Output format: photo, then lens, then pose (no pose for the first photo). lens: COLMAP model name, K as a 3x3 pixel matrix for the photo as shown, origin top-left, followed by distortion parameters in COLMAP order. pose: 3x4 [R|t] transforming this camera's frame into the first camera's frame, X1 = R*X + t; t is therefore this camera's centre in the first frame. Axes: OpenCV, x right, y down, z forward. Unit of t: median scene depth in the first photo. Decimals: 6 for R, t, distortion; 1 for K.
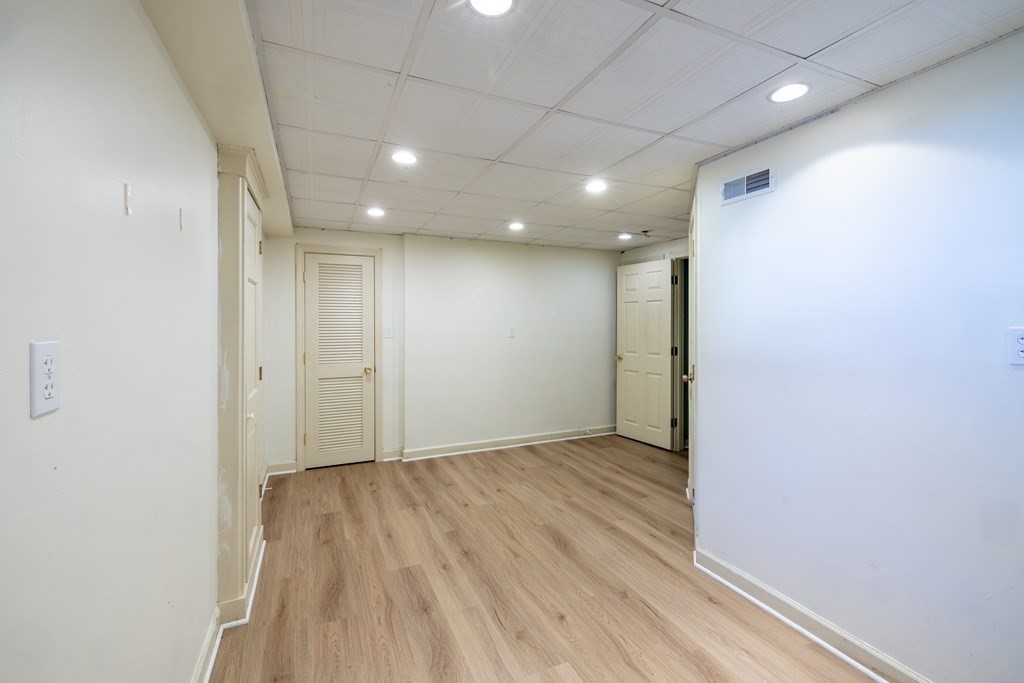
lens RADIAL K [[439.1, 0, 512.8], [0, 439.1, 330.5], [0, 0, 1]] dist [-0.006002, 0.001025]
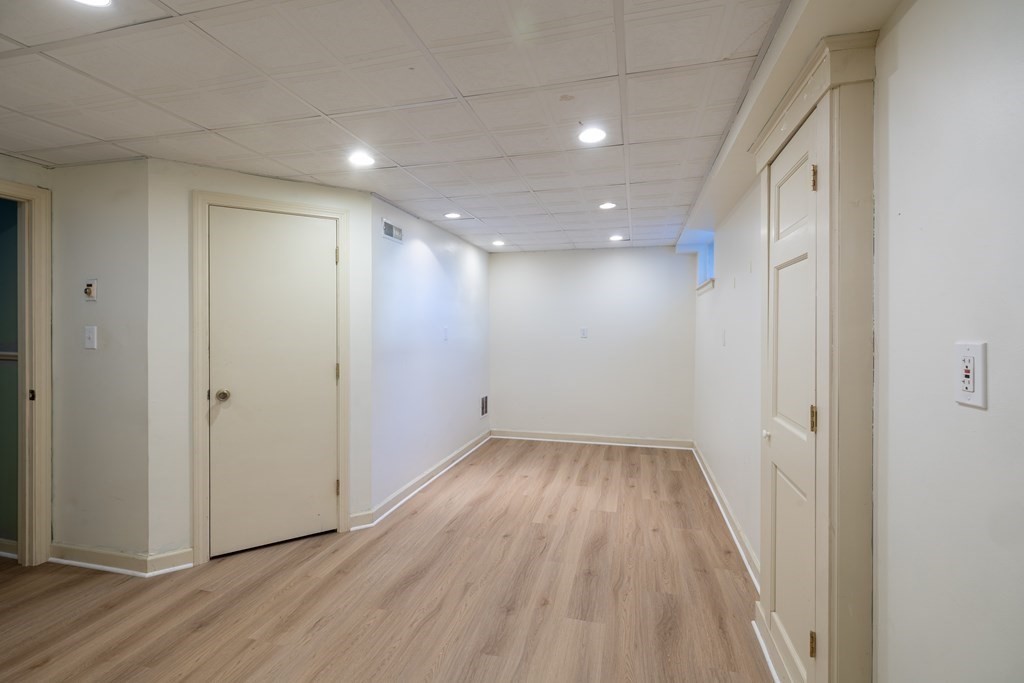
lens RADIAL K [[439.1, 0, 517.3], [0, 439.1, 333.8], [0, 0, 1]] dist [-0.006002, 0.001025]
pose [[-0.772827, -0.012576, 0.634492, -0.721946], [0.007194, 0.999566, 0.028574, -0.026053], [-0.634576, 0.026647, -0.772401, 1.852671]]
